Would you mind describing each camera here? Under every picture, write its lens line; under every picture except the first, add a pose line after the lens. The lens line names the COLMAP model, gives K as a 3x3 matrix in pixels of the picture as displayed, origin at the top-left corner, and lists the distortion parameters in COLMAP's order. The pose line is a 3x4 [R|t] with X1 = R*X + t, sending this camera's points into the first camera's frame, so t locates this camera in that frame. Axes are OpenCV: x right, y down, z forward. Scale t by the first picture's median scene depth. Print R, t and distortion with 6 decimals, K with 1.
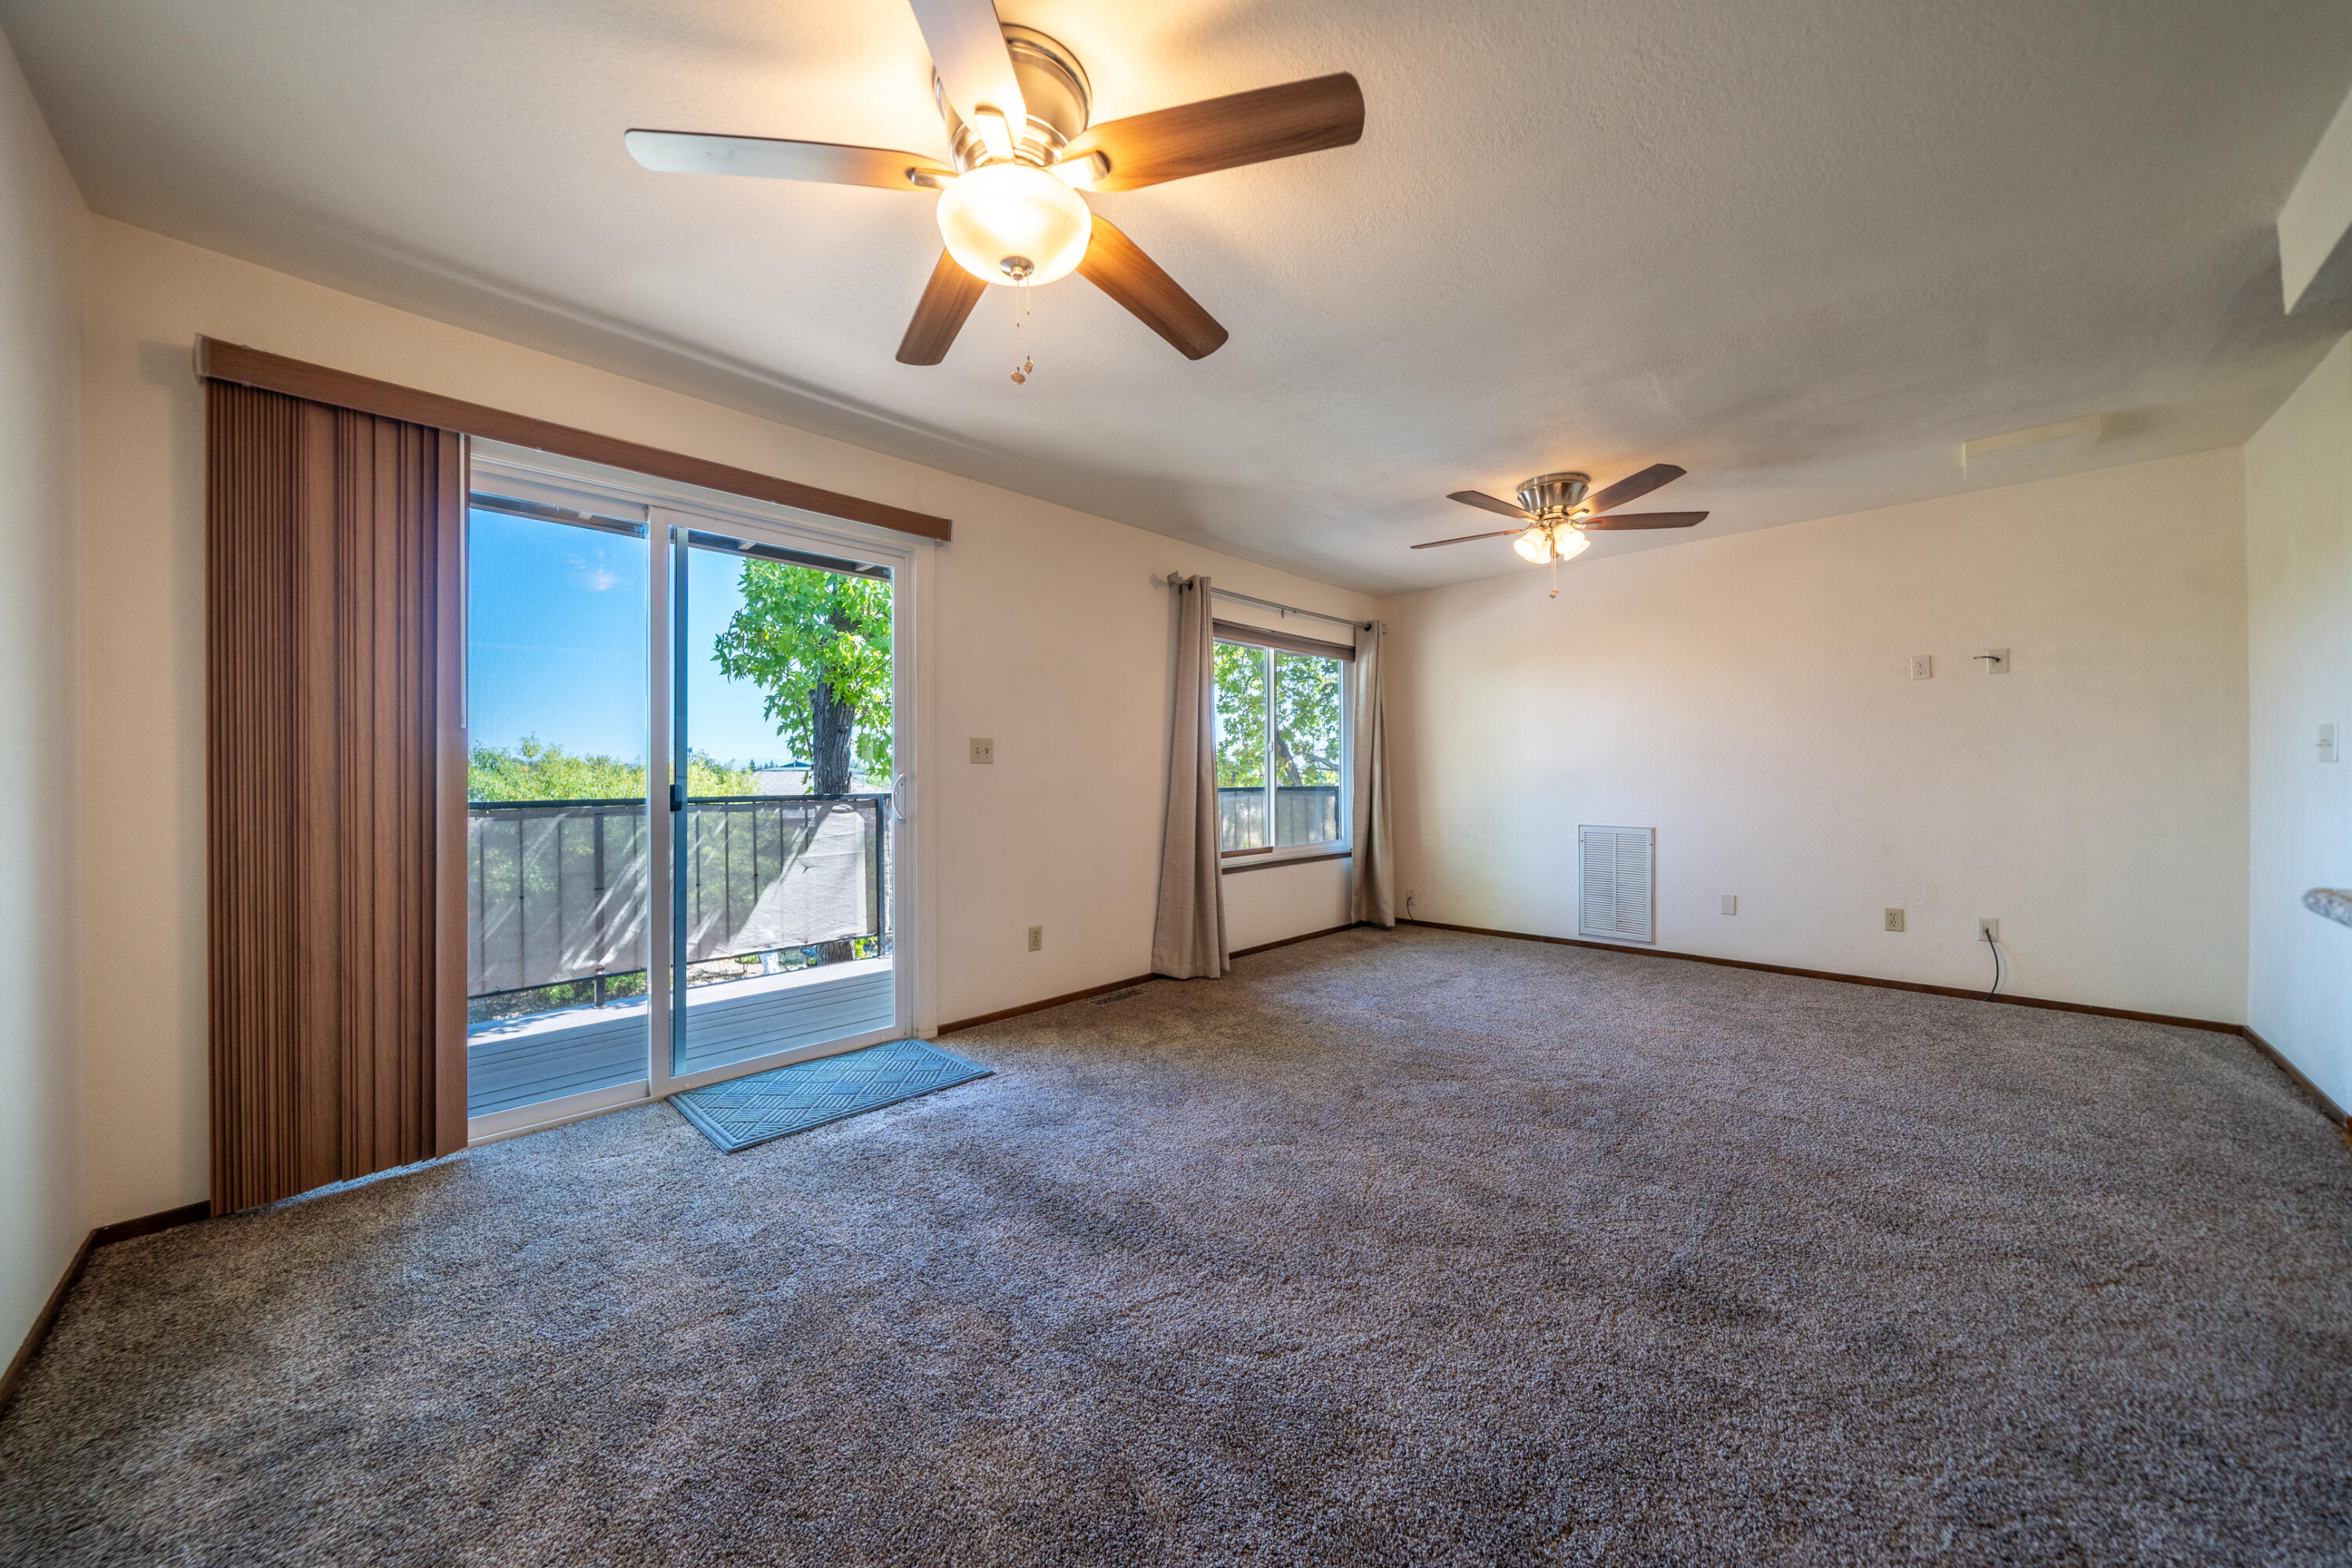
lens RADIAL K [[802.1, 0, 1165.4], [0, 802.1, 781.5], [0, 0, 1]] dist [-0.004722, 0.000044]
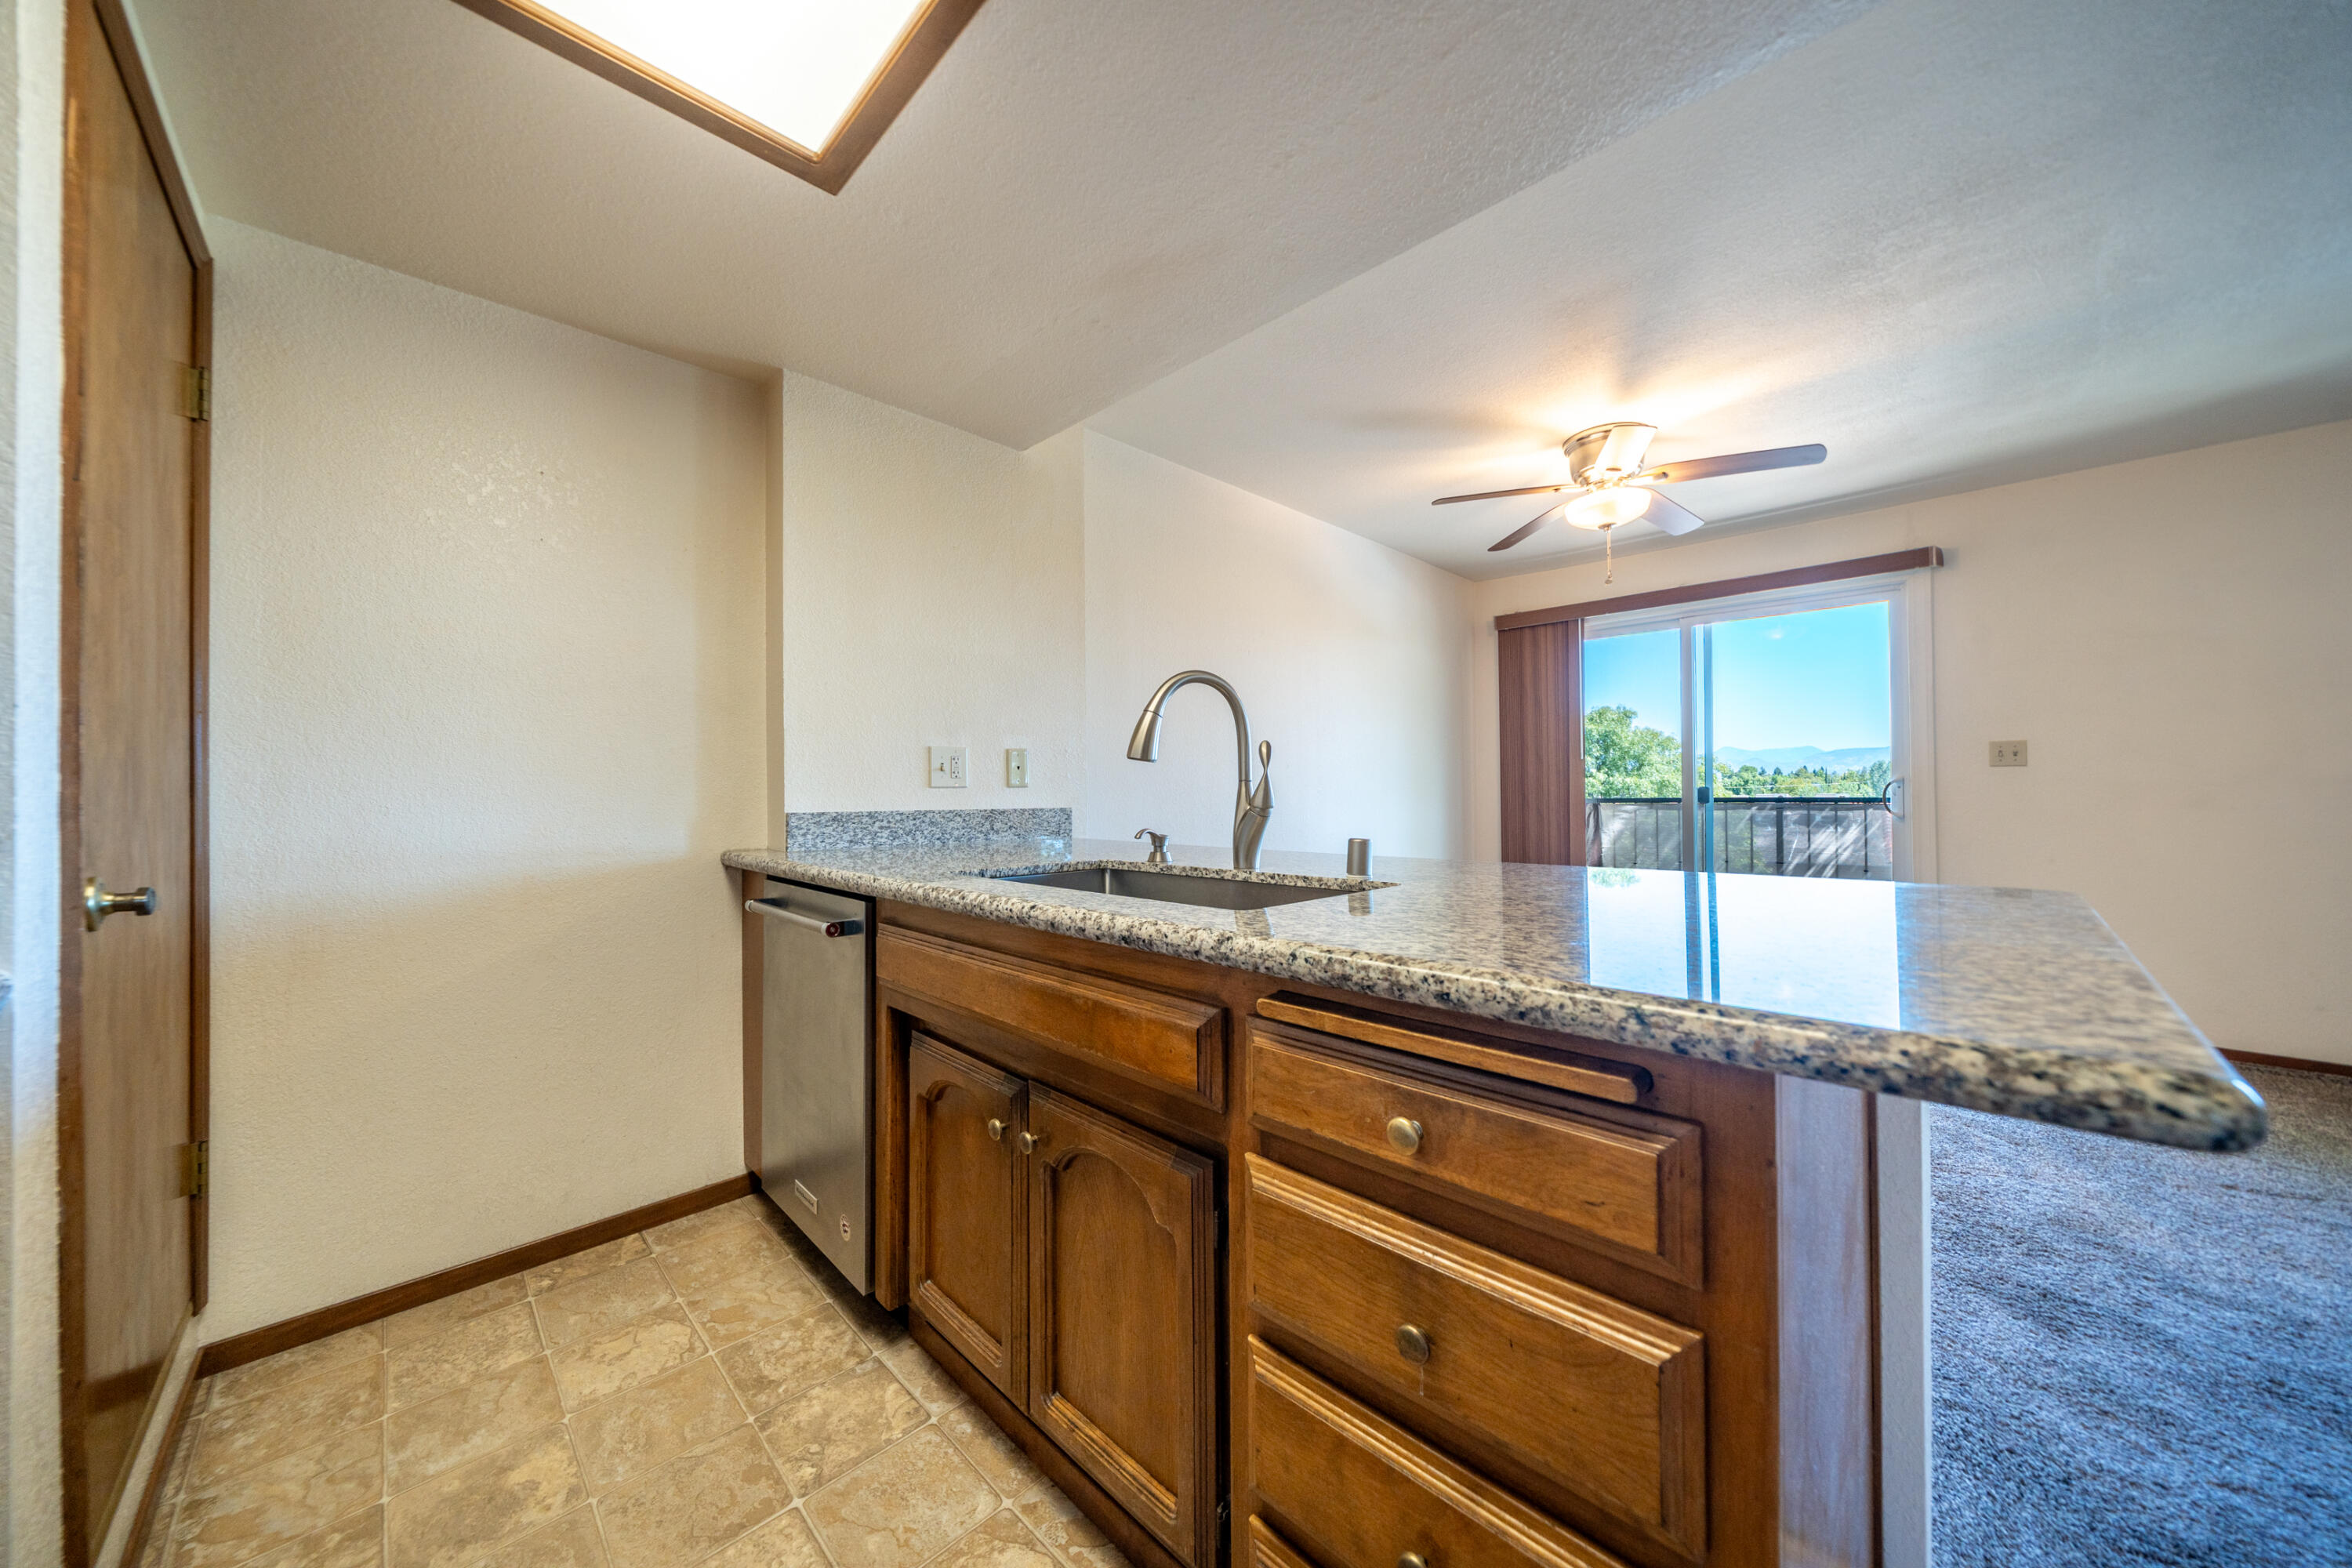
lens RADIAL K [[802.1, 0, 1165.4], [0, 802.1, 781.5], [0, 0, 1]] dist [-0.004722, 0.000044]
pose [[-0.013559, -0.008860, -0.999869, 0.767287], [0.002670, 0.999957, -0.008897, 0.002499], [0.999905, -0.002790, -0.013535, -0.031269]]
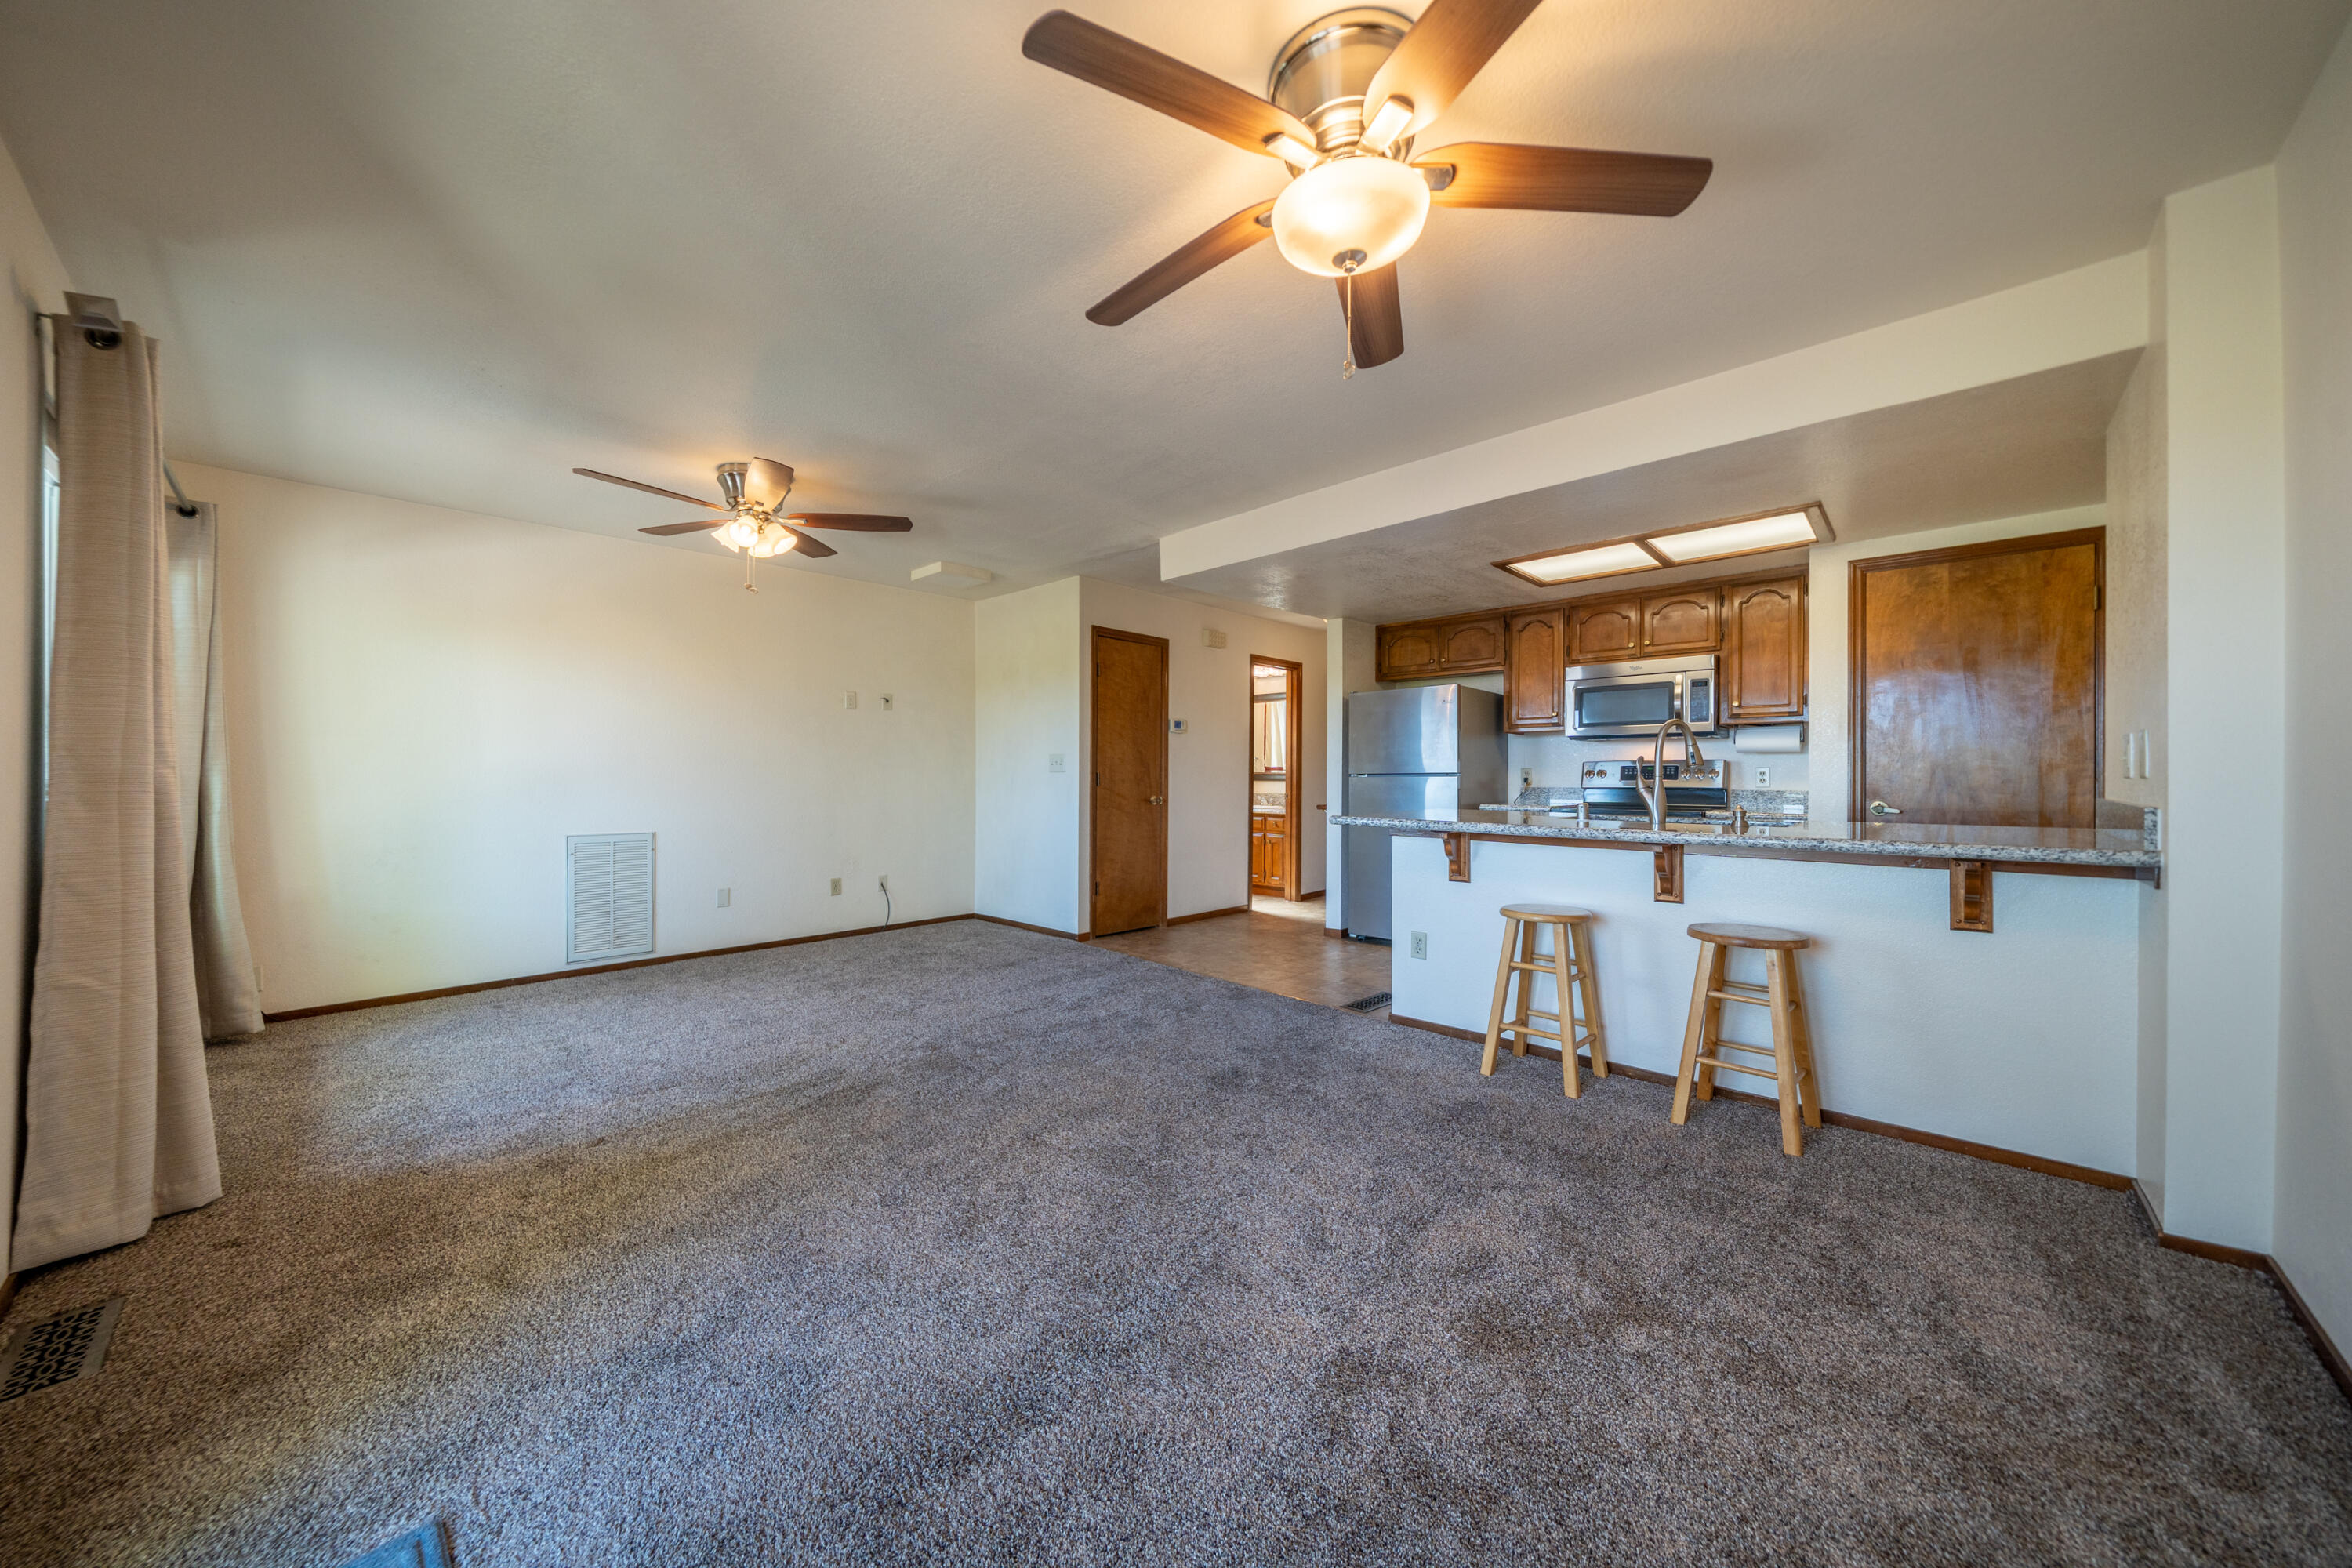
lens RADIAL K [[819.1, 0, 1150.1], [0, 819.1, 775.2], [0, 0, 1]] dist [-0.005516, -0.000017]
pose [[-0.009048, 0.006890, 0.999935, -0.521961], [0.006521, 0.999955, -0.006831, -0.000838], [-0.999938, 0.006459, -0.009093, 0.546201]]
